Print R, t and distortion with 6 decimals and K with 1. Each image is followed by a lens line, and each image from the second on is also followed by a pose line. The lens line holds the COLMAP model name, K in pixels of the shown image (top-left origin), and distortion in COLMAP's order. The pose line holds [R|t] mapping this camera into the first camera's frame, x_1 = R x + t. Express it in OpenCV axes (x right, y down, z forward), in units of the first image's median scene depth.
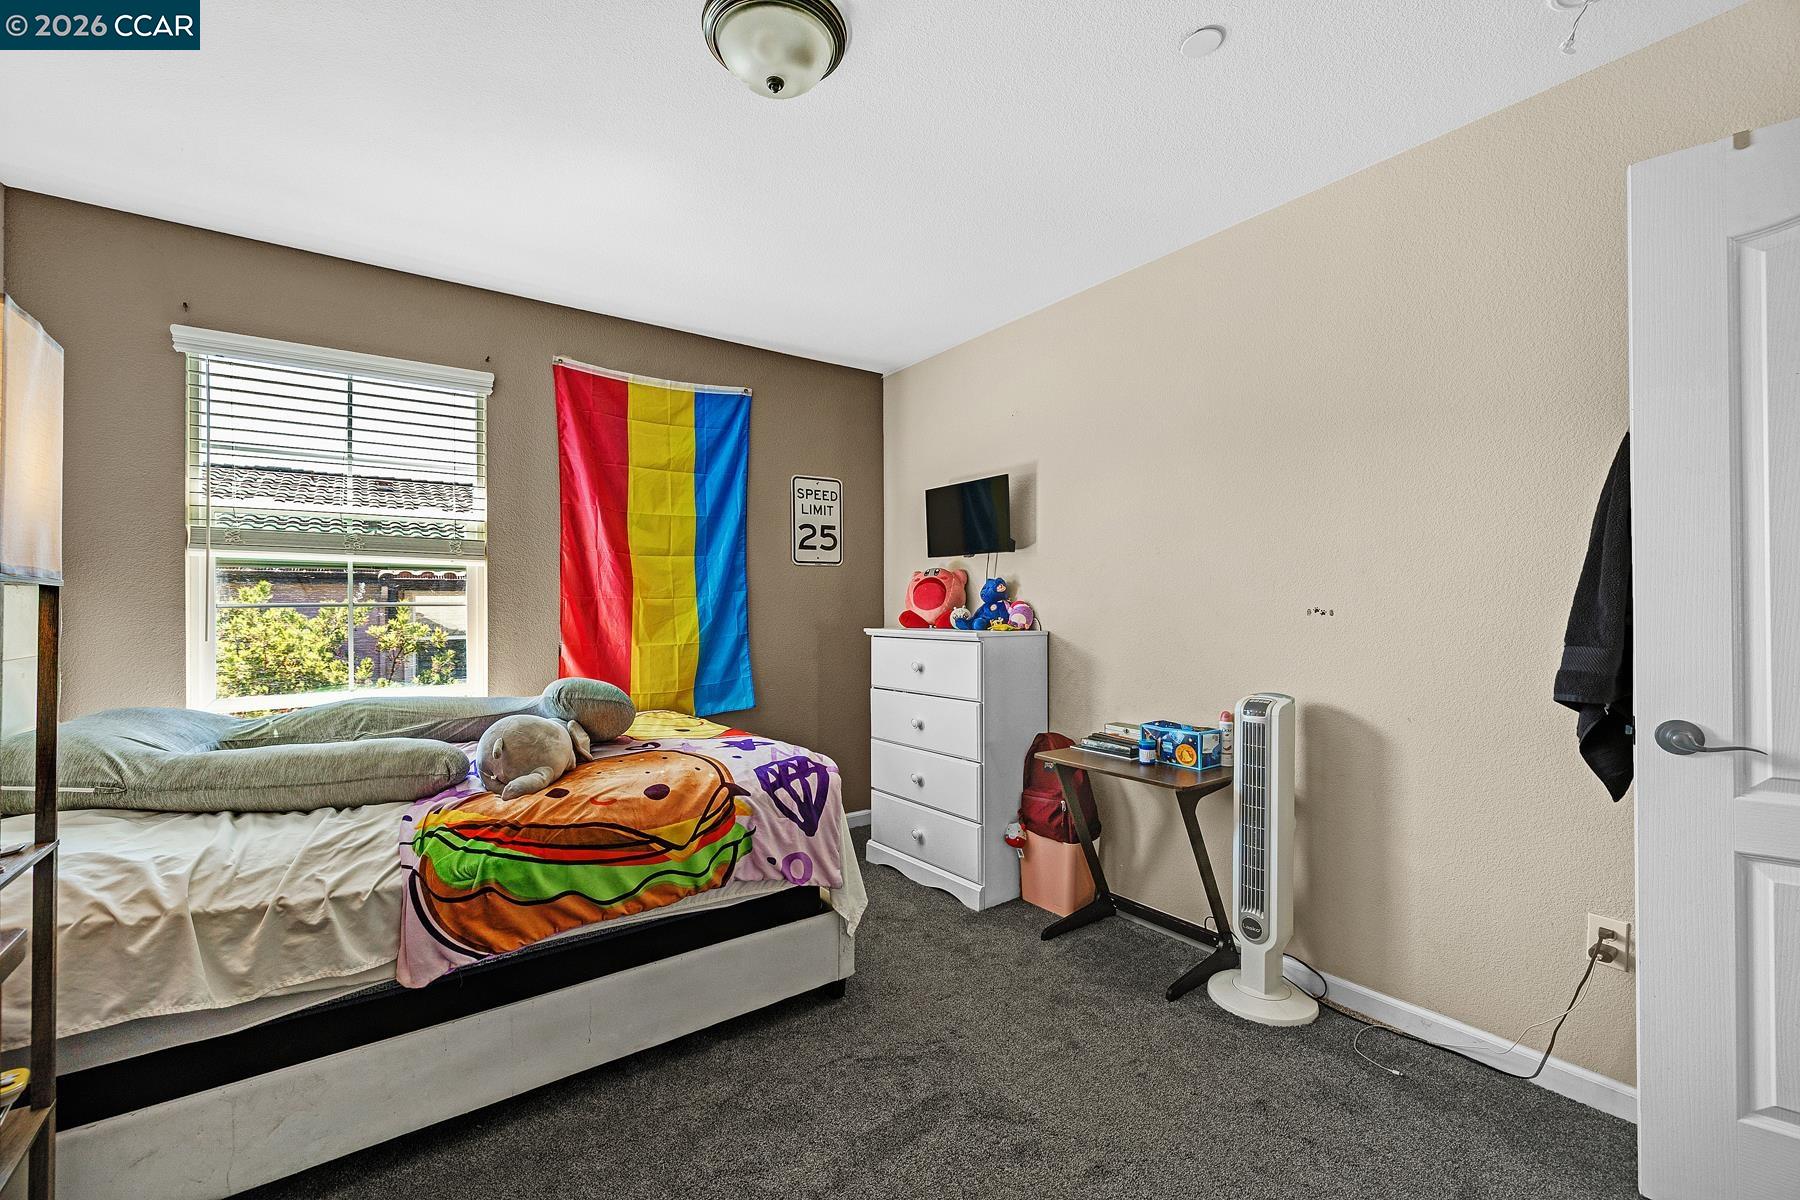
lens RADIAL K [[751.9, 0, 894.8], [0, 751.9, 601.5], [0, 0, 1]] dist [-0.002319, -0.000095]
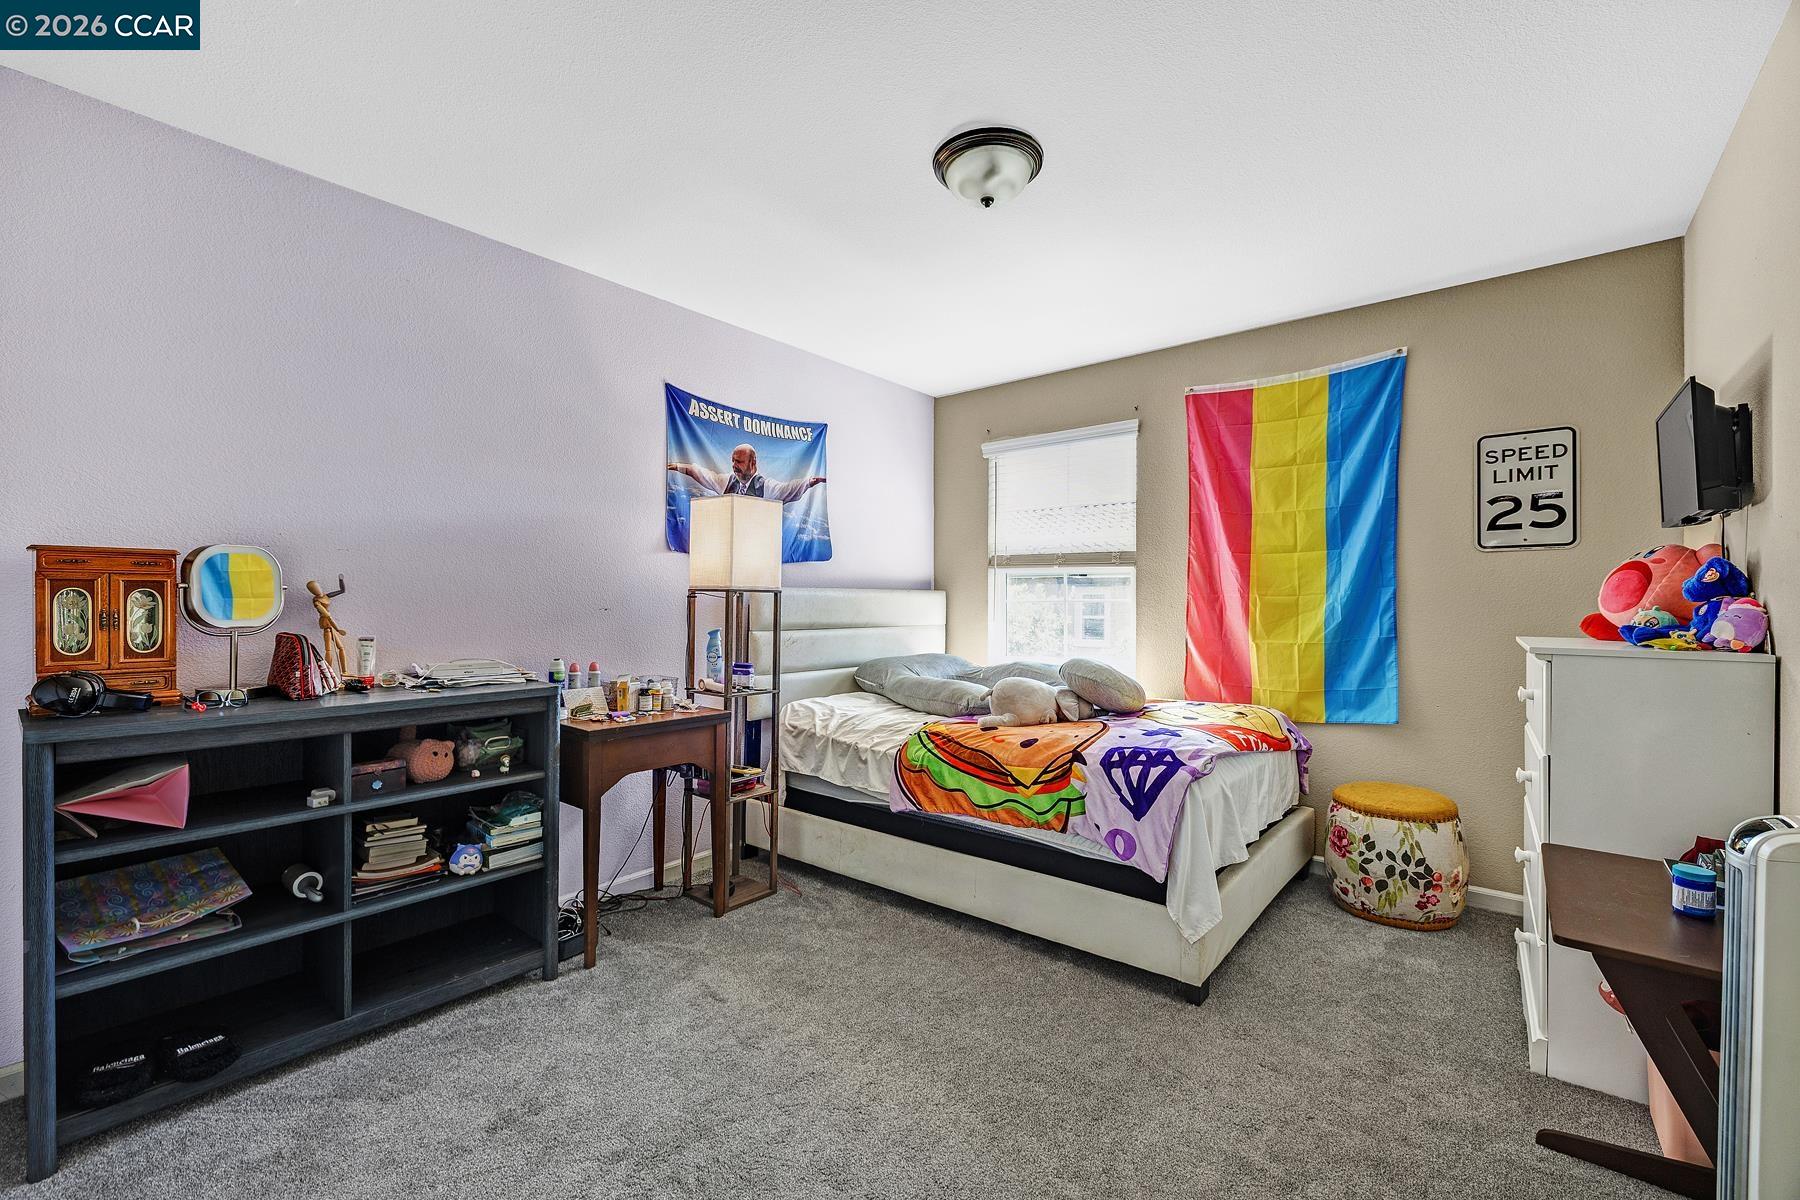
lens RADIAL K [[751.9, 0, 894.9], [0, 751.9, 600.0], [0, 0, 1]] dist [-0.002319, -0.000095]
pose [[0.248149, 0.002485, -0.968719, 0.529333], [-0.001050, 0.999997, 0.002296, -0.000431], [0.968721, 0.000447, 0.248151, 0.259904]]
